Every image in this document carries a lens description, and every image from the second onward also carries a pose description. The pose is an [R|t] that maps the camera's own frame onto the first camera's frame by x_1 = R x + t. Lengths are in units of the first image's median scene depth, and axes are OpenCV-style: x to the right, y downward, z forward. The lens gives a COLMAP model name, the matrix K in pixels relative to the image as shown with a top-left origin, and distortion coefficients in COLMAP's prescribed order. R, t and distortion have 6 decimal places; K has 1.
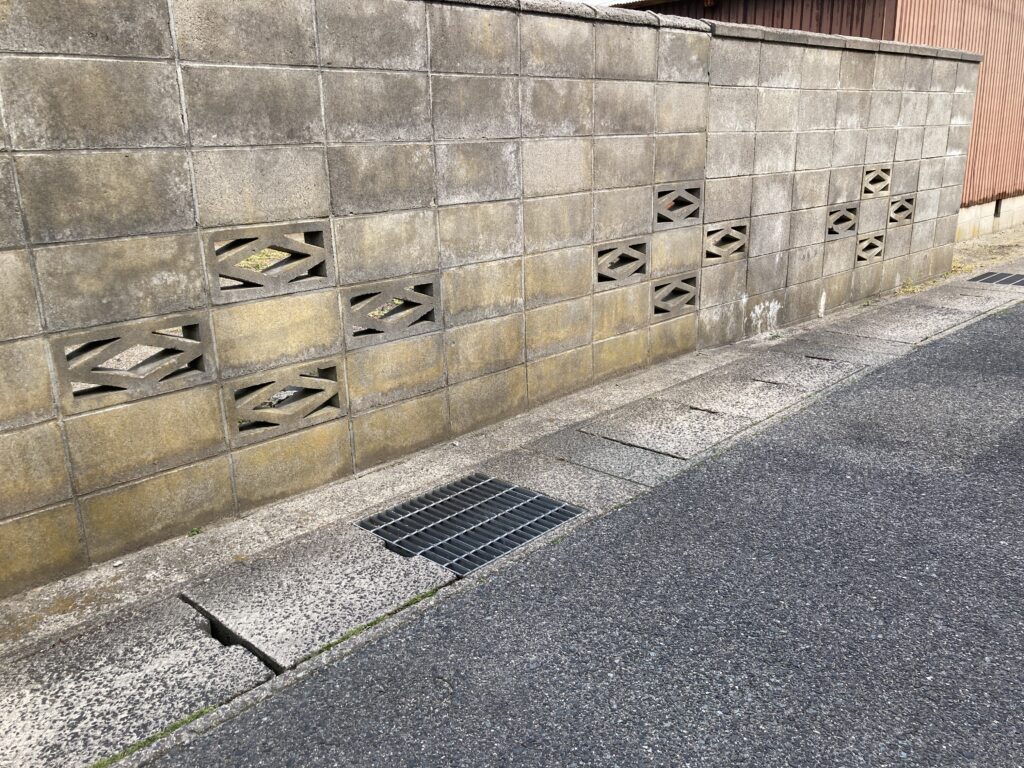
lens RADIAL K [[836.1, 0, 510.4], [0, 836.1, 385.7], [0, 0, 1]] dist [0.059679, -0.074414]
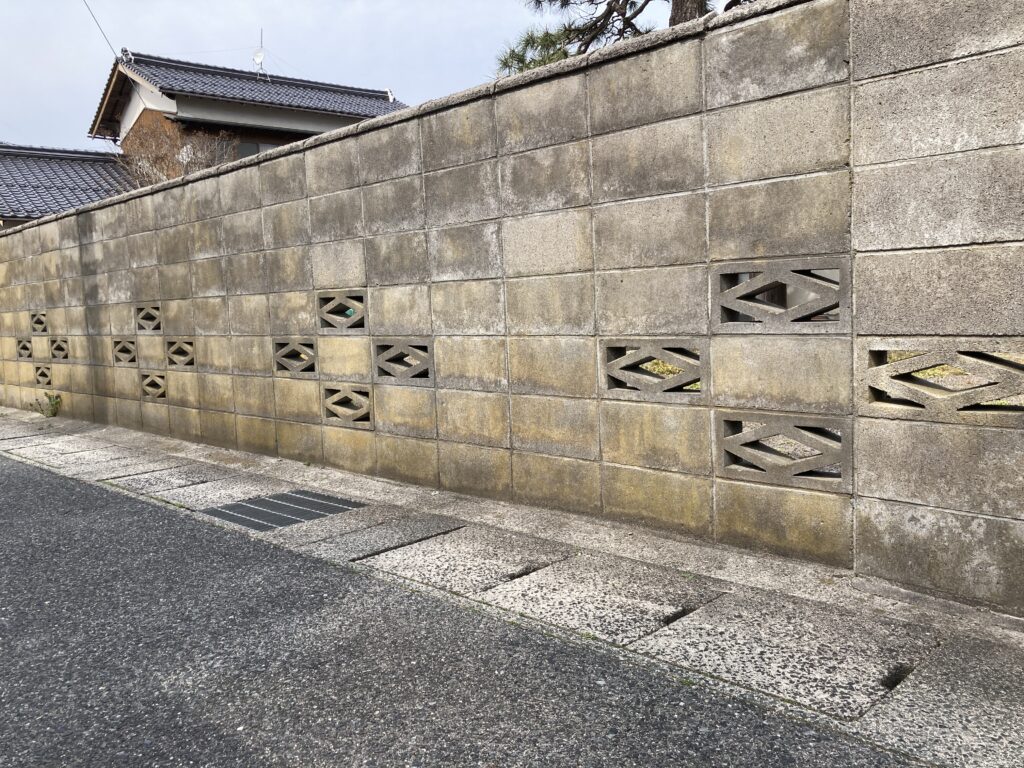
lens RADIAL K [[836.1, 0, 507.7], [0, 836.1, 386.6], [0, 0, 1]] dist [0.059679, -0.074414]
pose [[-0.010993, 0.139142, -0.990211, 1.008724], [-0.235604, 0.962030, 0.137798, -0.240424], [0.971787, 0.234813, 0.022207, 1.028795]]
